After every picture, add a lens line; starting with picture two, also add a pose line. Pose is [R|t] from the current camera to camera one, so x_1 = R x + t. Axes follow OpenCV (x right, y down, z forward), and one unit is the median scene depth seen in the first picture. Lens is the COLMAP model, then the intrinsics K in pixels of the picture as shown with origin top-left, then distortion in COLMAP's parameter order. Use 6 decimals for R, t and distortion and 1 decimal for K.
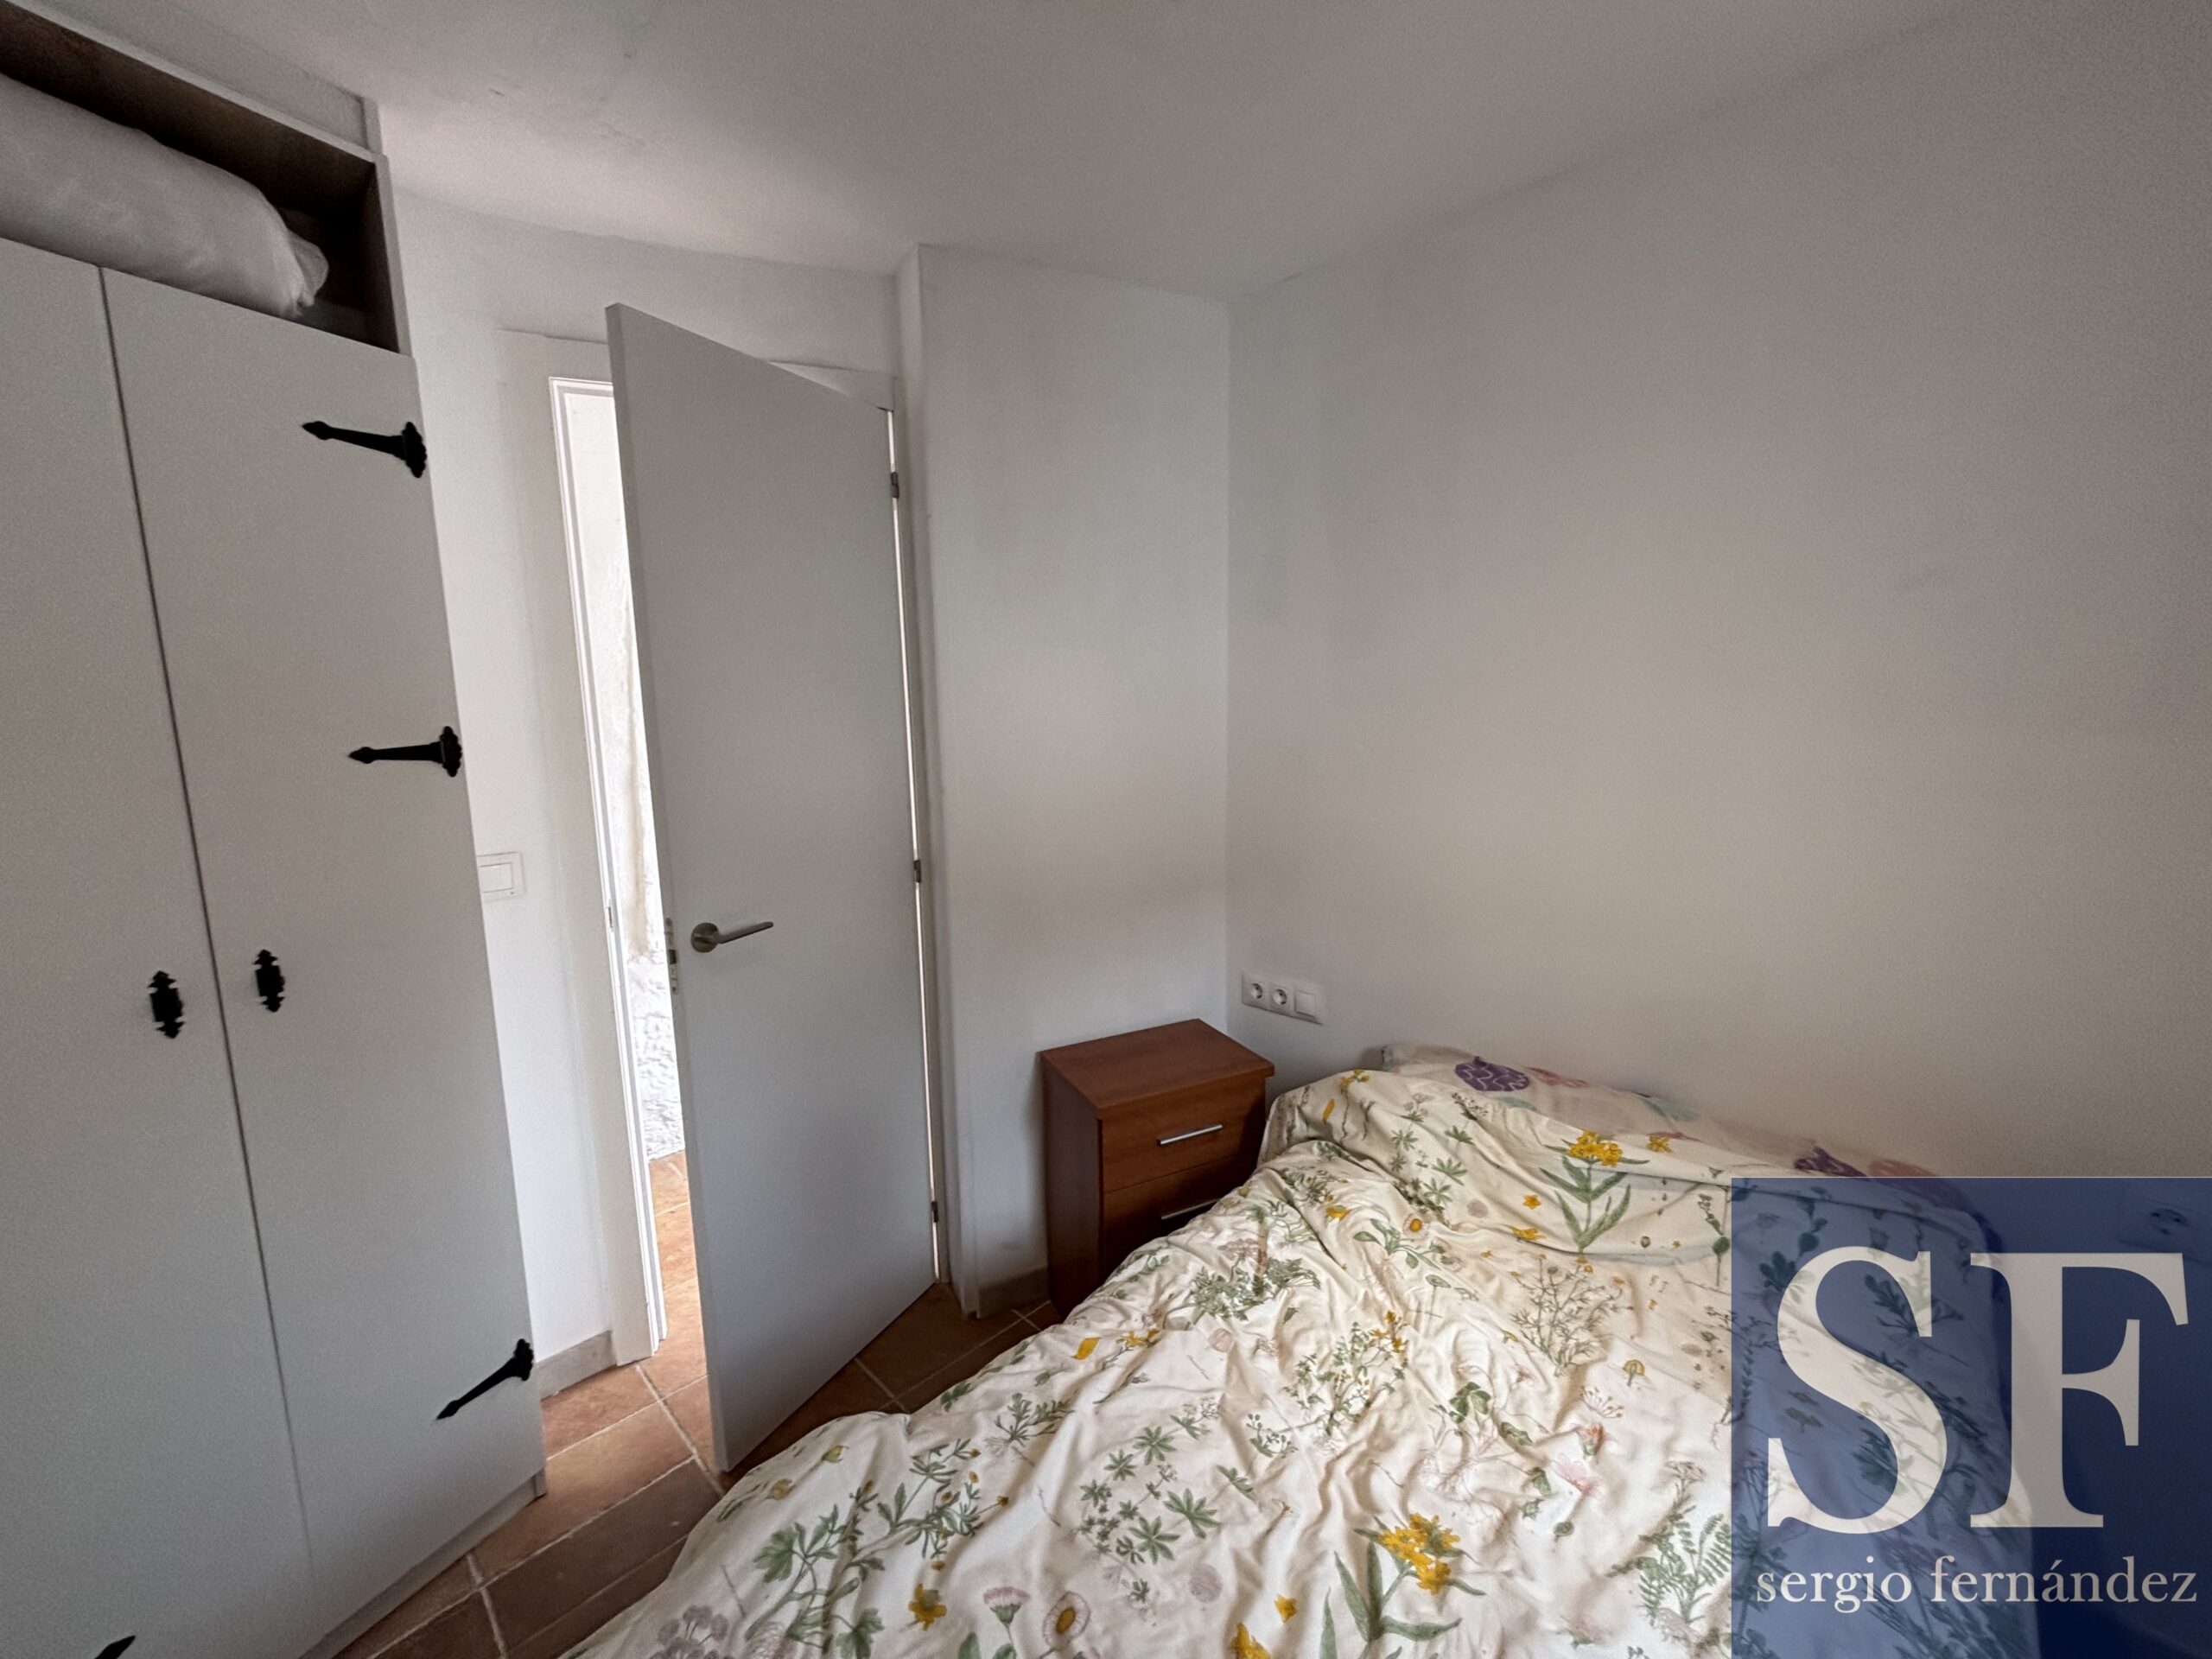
lens RADIAL K [[887.1, 0, 1106.4], [0, 887.1, 828.6], [0, 0, 1]] dist [-0.002558, 0.001386]
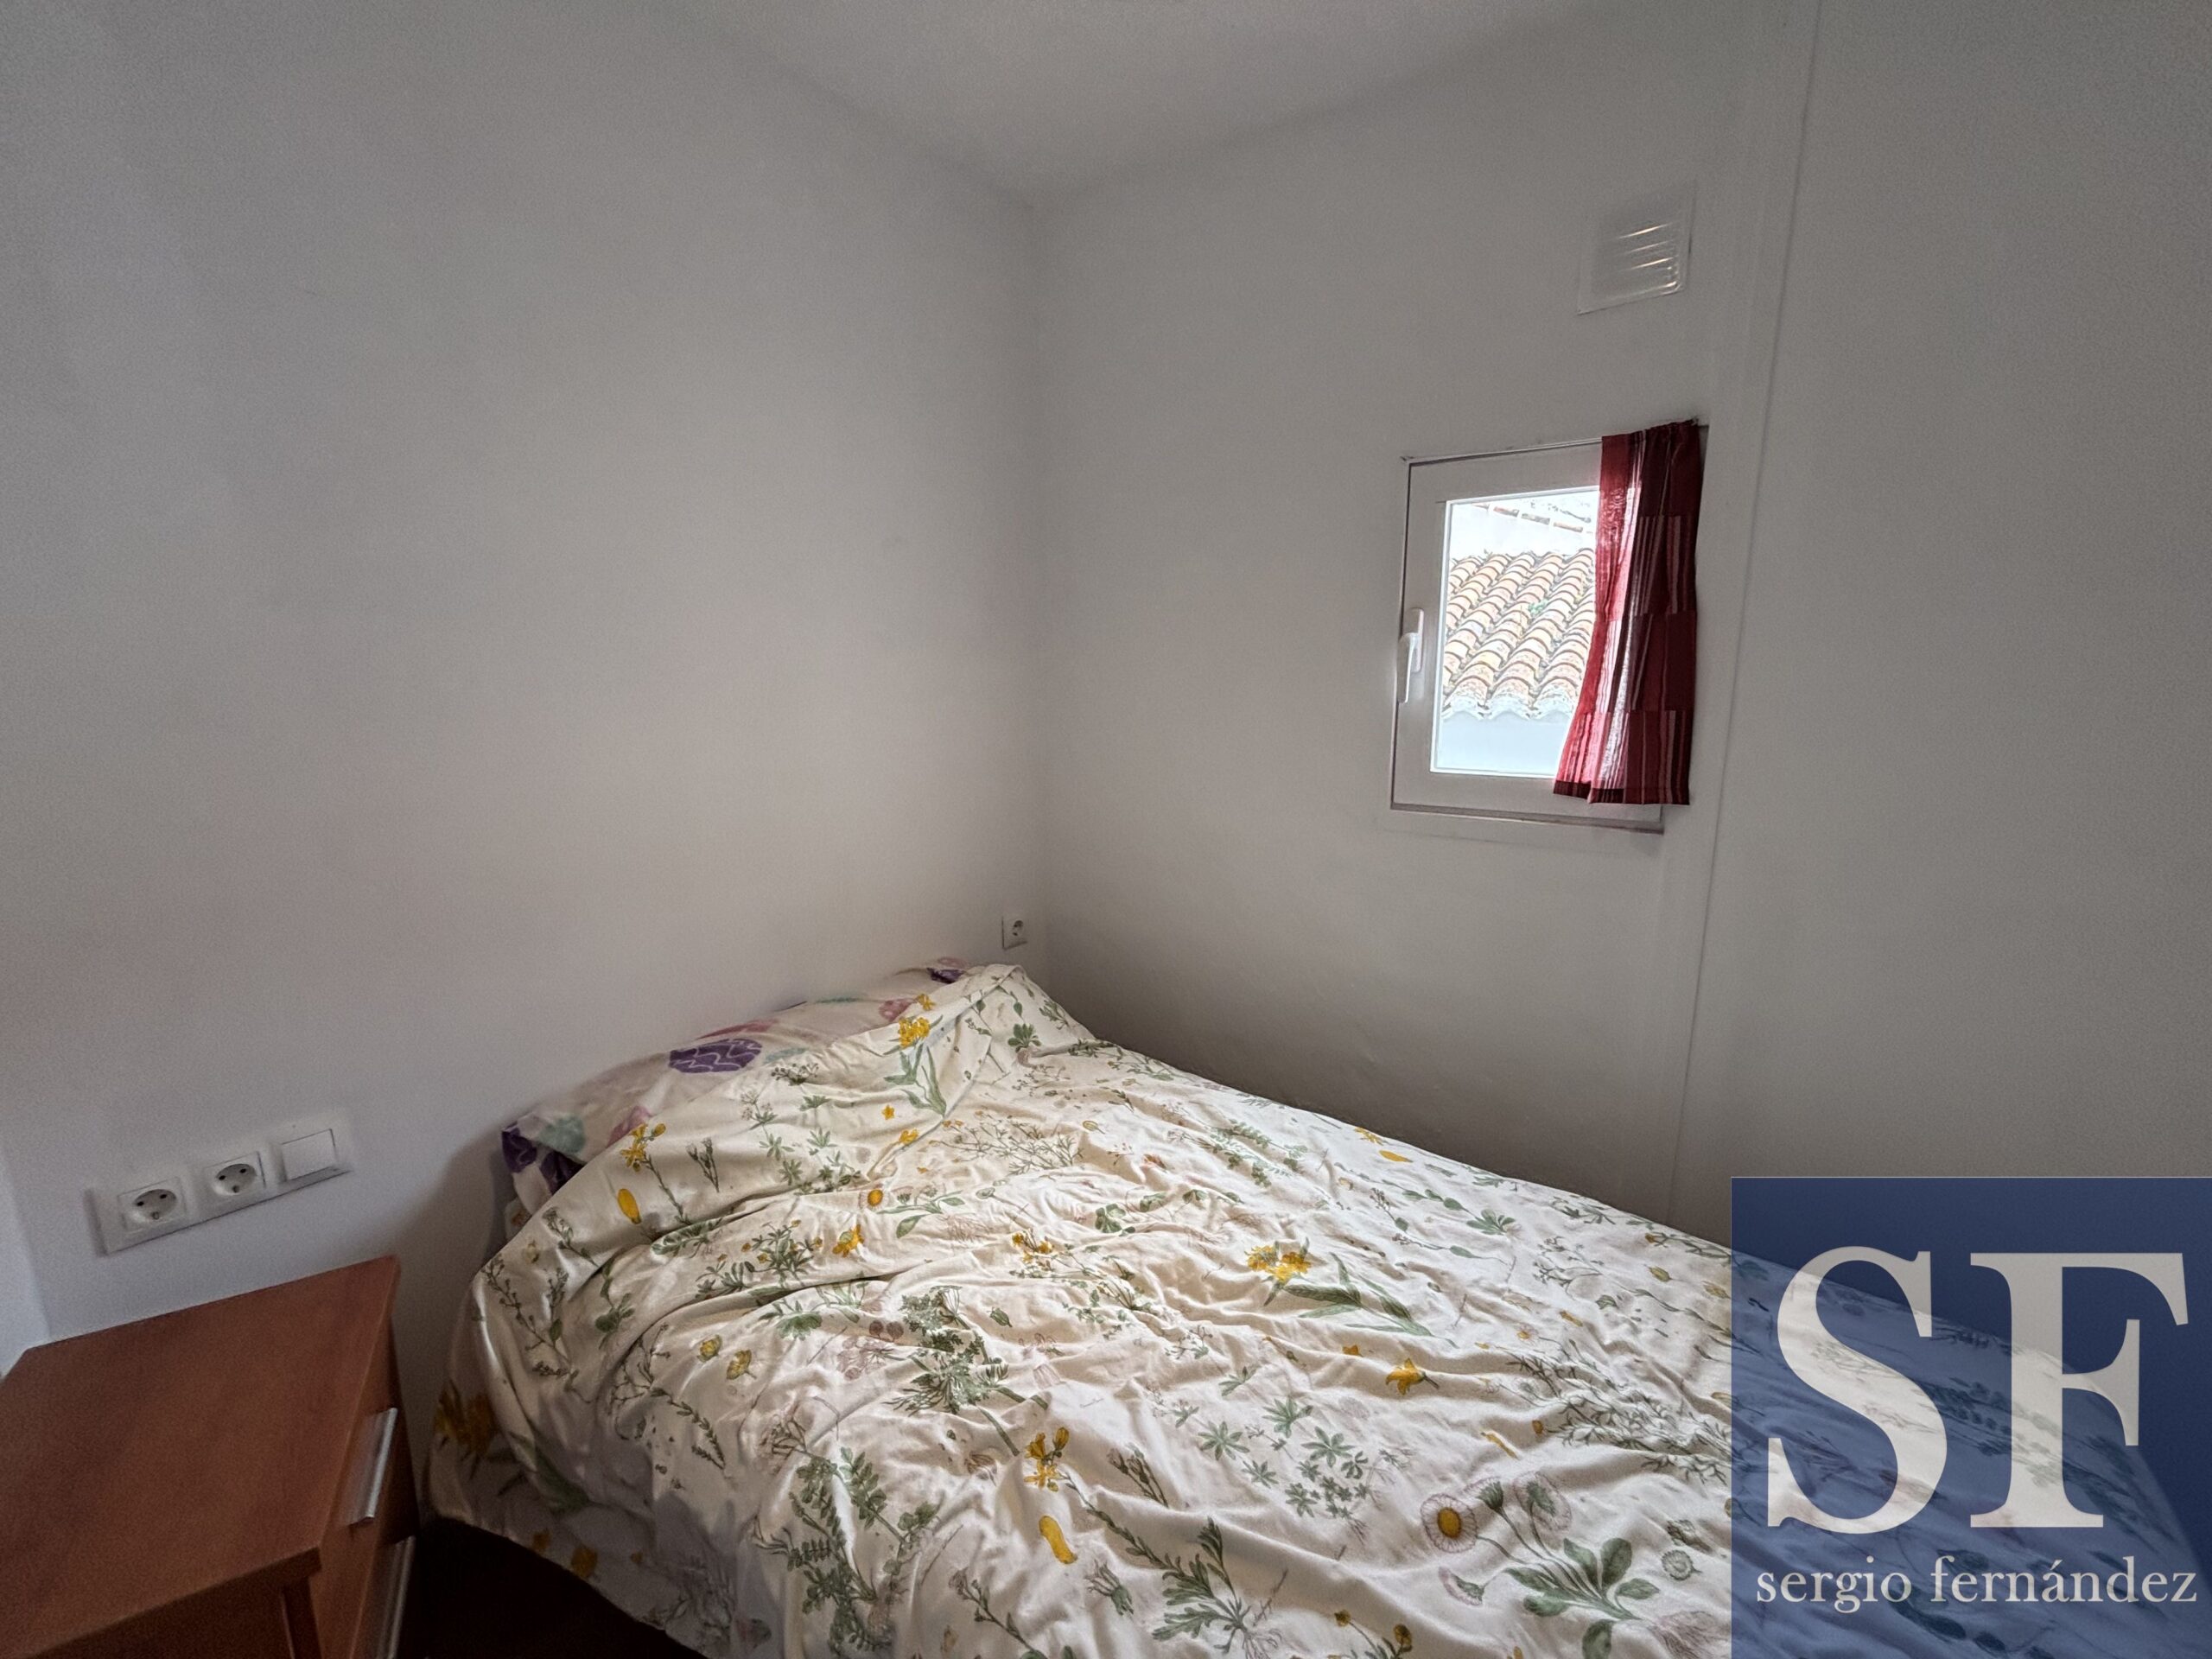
lens RADIAL K [[887.1, 0, 1105.8], [0, 887.1, 826.4], [0, 0, 1]] dist [-0.002558, 0.001386]
pose [[-0.071194, -0.166821, 0.983414, -0.538083], [0.147892, 0.973253, 0.175804, -0.046743], [-0.986438, 0.157955, -0.044618, 0.824567]]
